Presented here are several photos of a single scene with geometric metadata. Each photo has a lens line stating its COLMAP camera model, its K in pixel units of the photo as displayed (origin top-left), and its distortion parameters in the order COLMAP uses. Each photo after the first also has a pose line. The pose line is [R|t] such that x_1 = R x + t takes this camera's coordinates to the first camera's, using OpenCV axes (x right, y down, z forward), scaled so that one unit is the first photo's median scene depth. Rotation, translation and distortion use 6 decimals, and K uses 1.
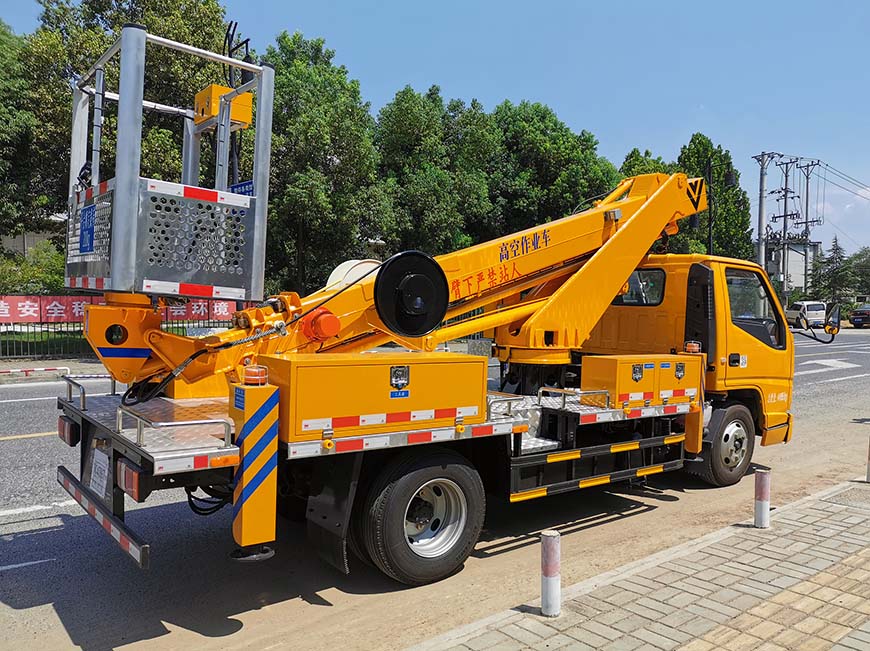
lens RADIAL K [[724.1, 0, 456.5], [0, 724.1, 353.2], [0, 0, 1]] dist [0.031758, -0.014617]
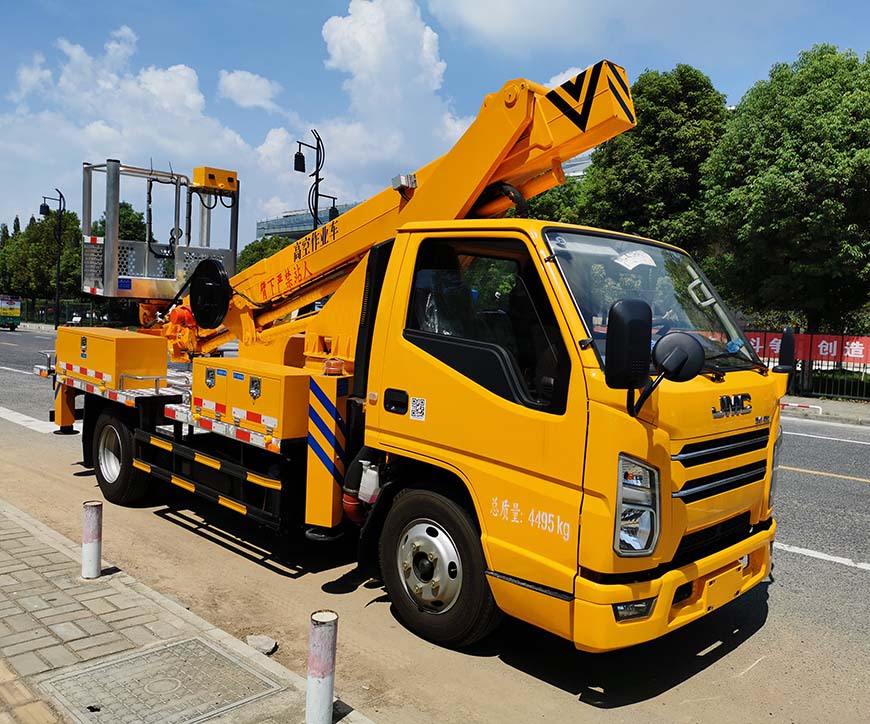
lens RADIAL K [[737.1, 0, 457.9], [0, 737.1, 371.7], [0, 0, 1]] dist [0.059169, -0.065700]
pose [[0.118862, 0.062753, -0.990926, 1.106288], [-0.118491, 0.991765, 0.048593, -0.055022], [0.985815, 0.111640, 0.125319, 1.129226]]
